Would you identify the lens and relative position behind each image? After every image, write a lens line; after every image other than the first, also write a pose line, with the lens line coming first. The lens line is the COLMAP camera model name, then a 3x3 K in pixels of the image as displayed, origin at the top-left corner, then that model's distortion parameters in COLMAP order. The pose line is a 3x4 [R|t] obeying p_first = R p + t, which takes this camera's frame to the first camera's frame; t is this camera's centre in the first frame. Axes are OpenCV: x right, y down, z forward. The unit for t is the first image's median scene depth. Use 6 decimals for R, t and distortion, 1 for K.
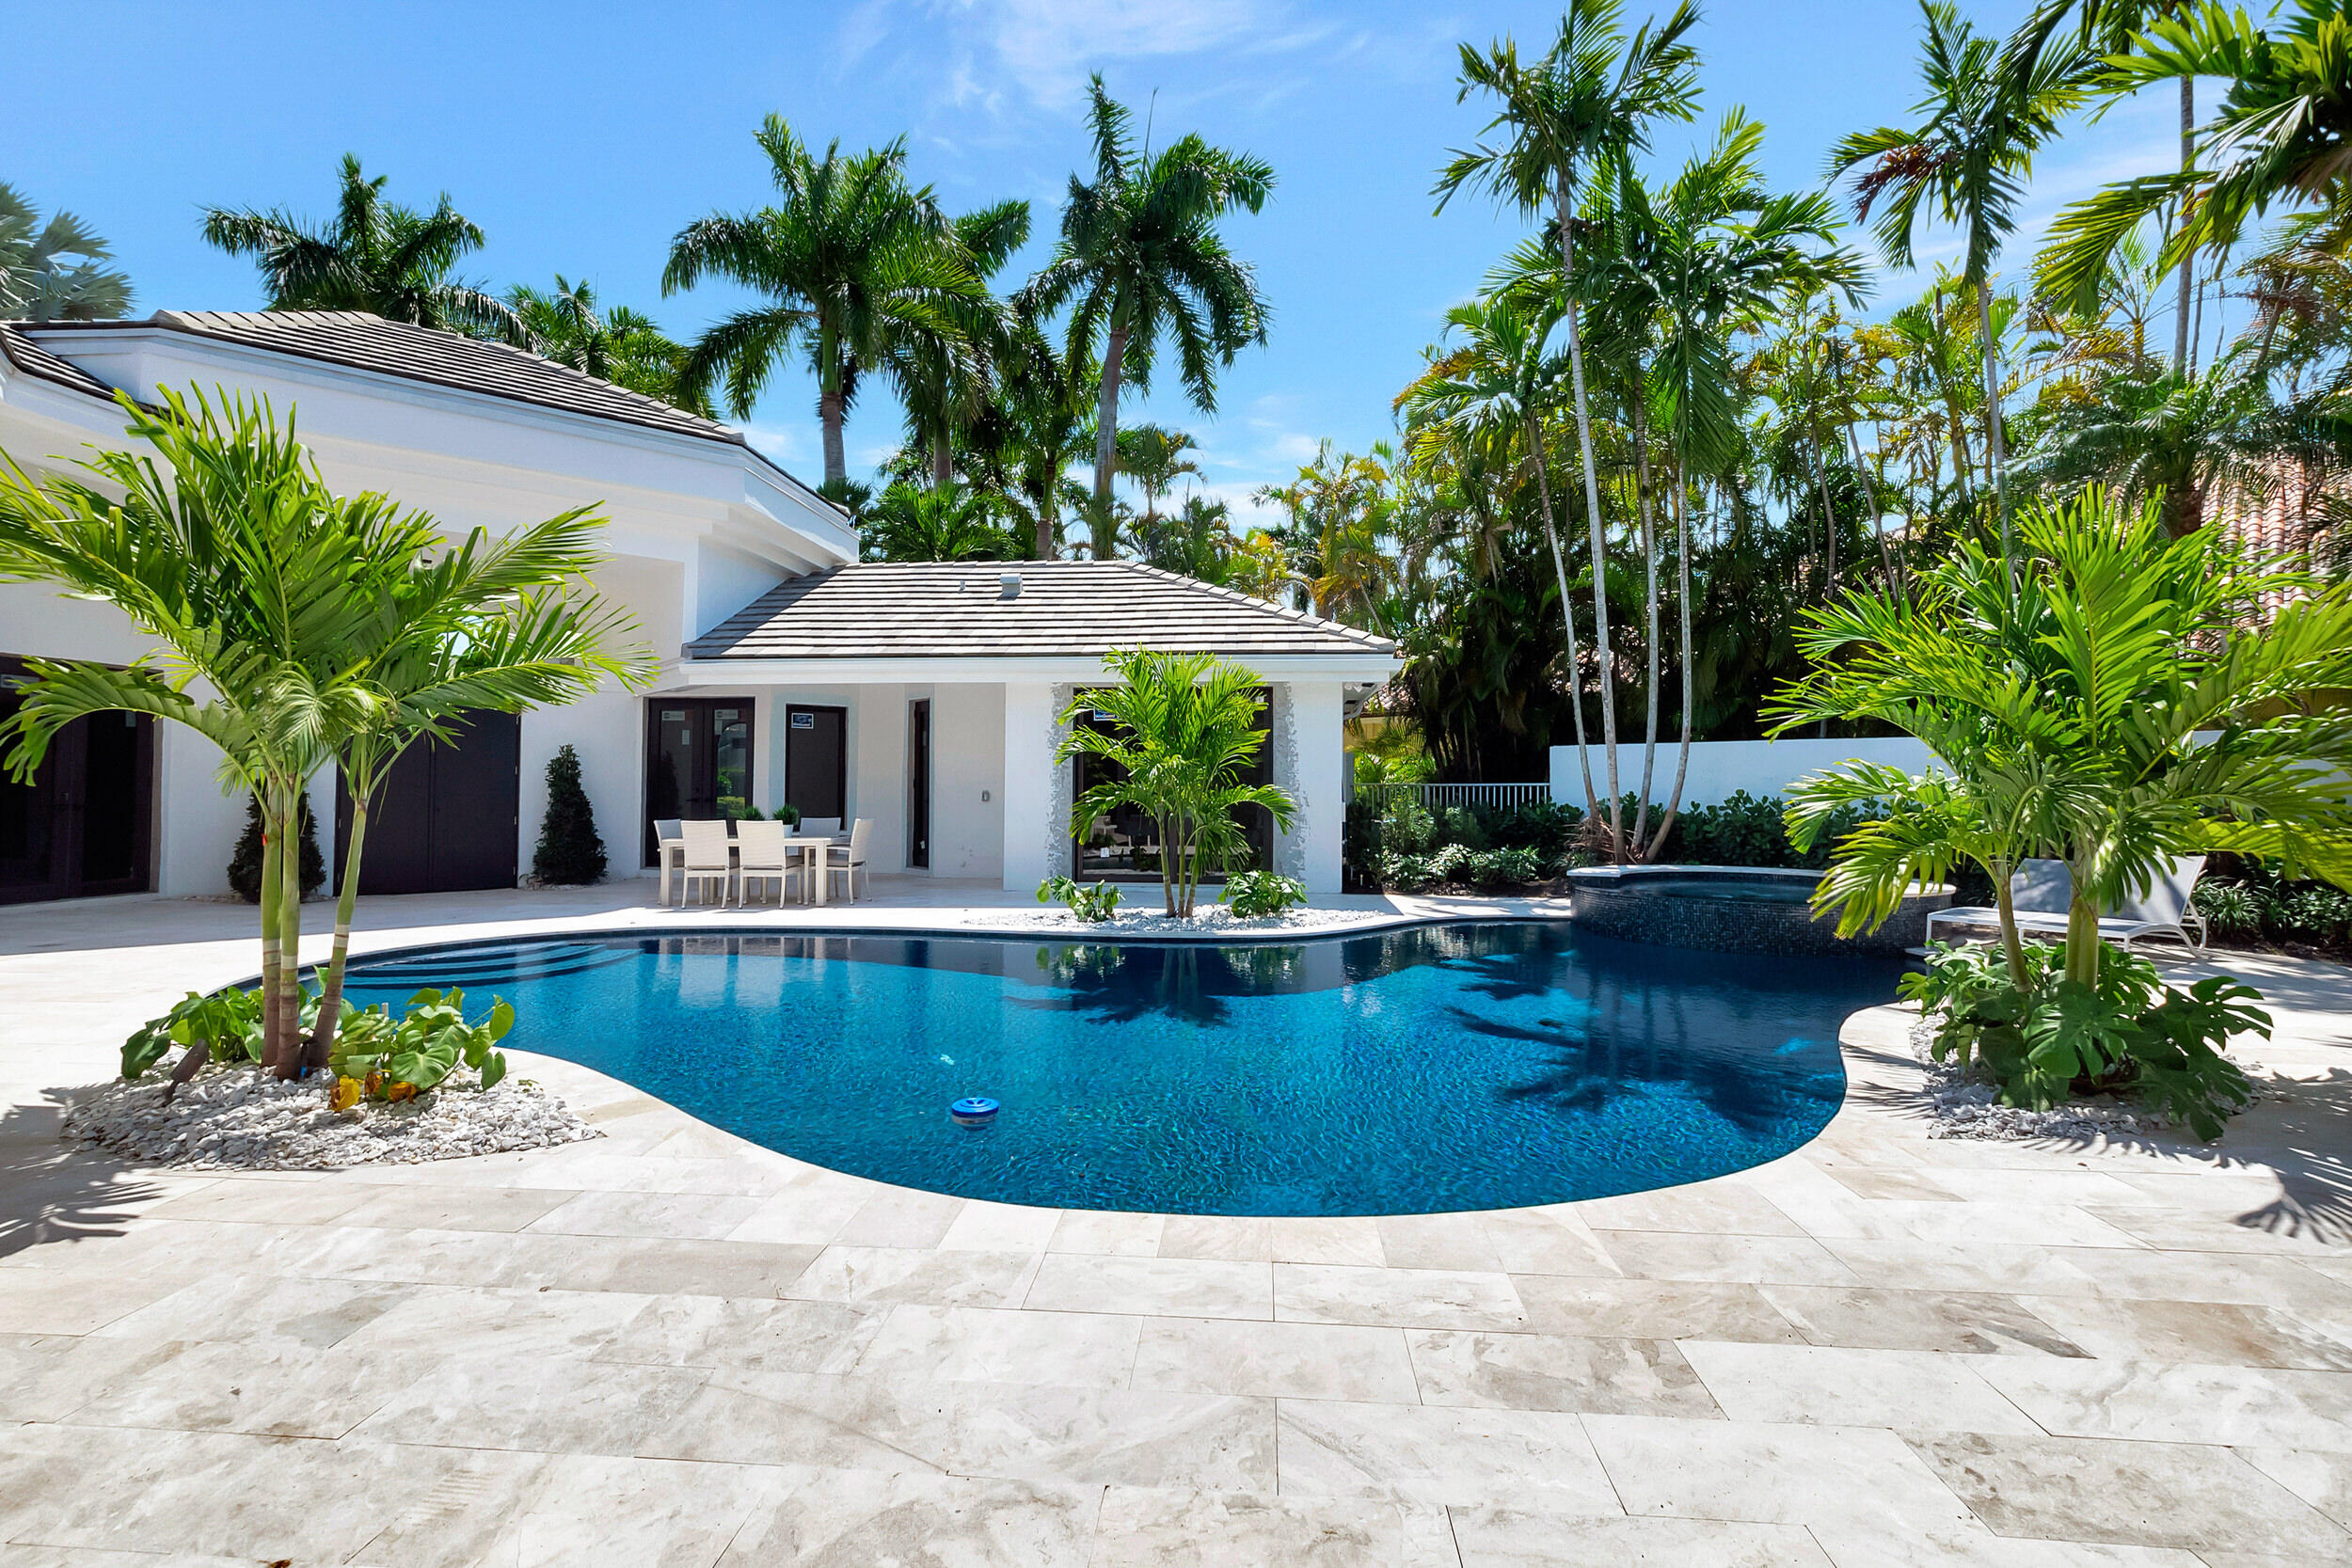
lens RADIAL K [[1049.2, 0, 1165.2], [0, 1049.2, 775.9], [0, 0, 1]] dist [0.003714, -0.001384]
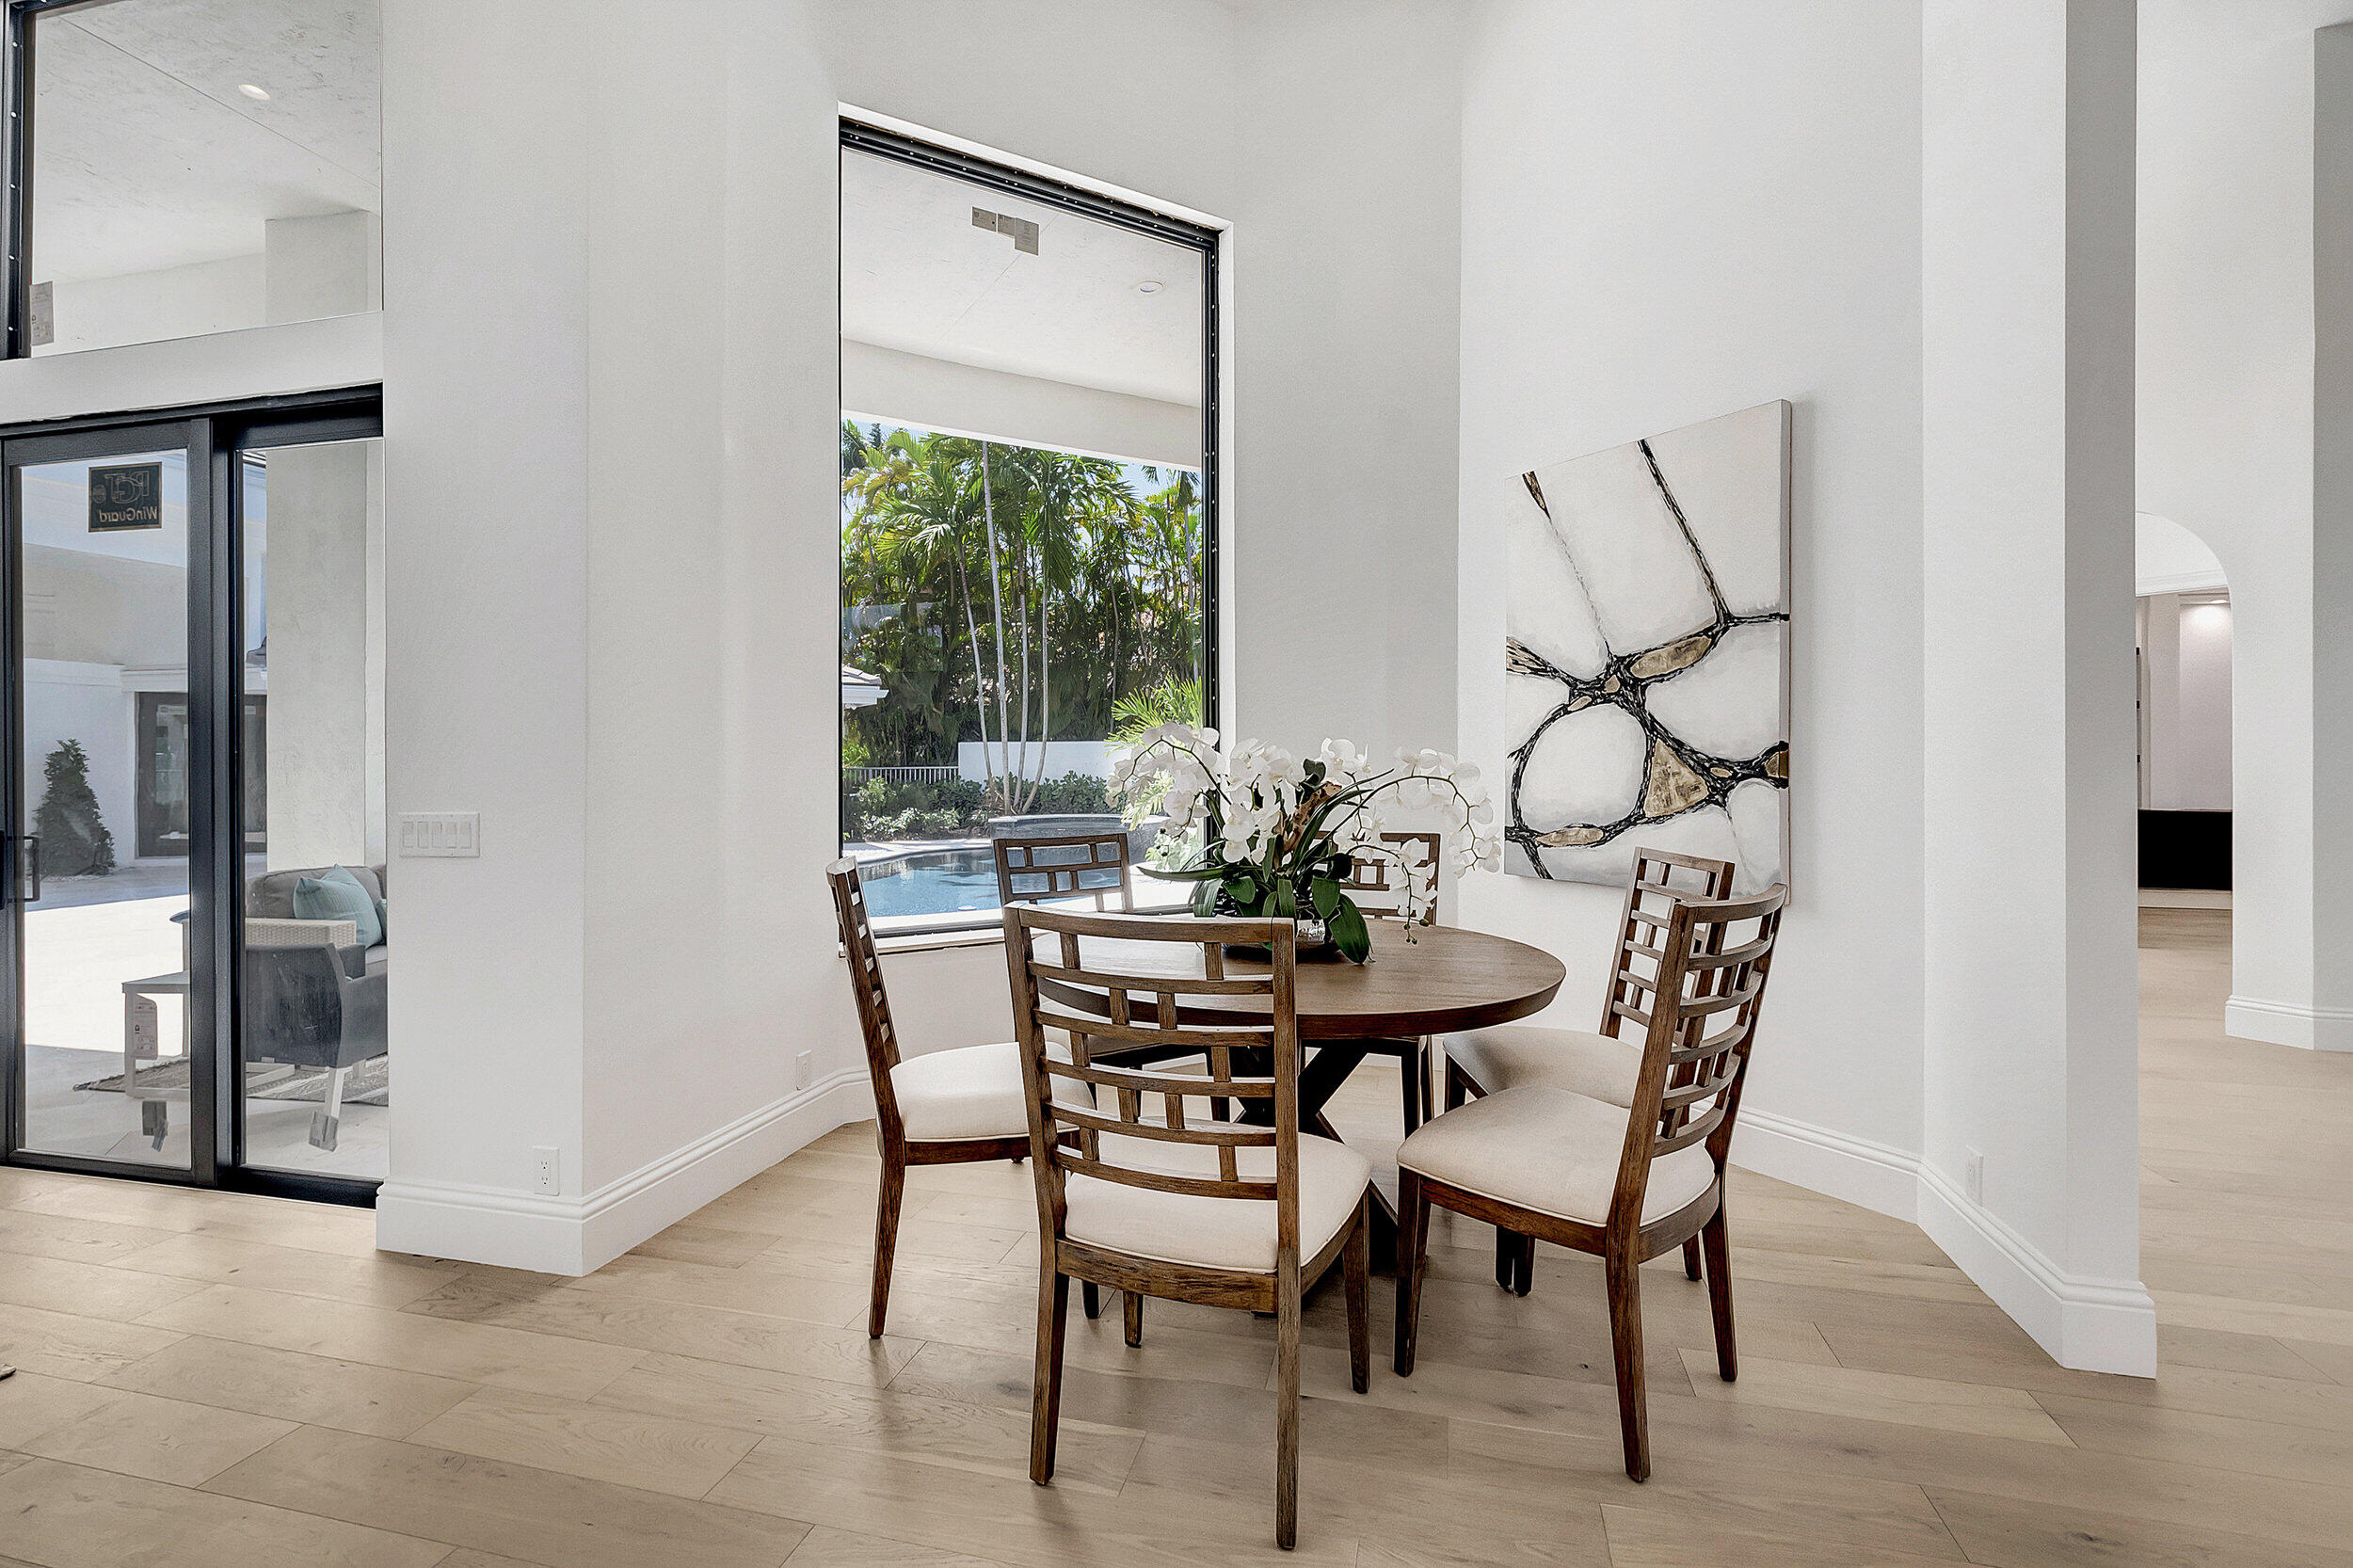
lens RADIAL K [[1049.7, 0, 1174.6], [0, 1049.7, 775.3], [0, 0, 1]] dist [0.003714, -0.001384]
pose [[0.808203, -0.014600, 0.588723, -0.307008], [0.005255, 0.999832, 0.017581, -0.006822], [-0.588881, -0.011115, 0.808143, -0.450740]]
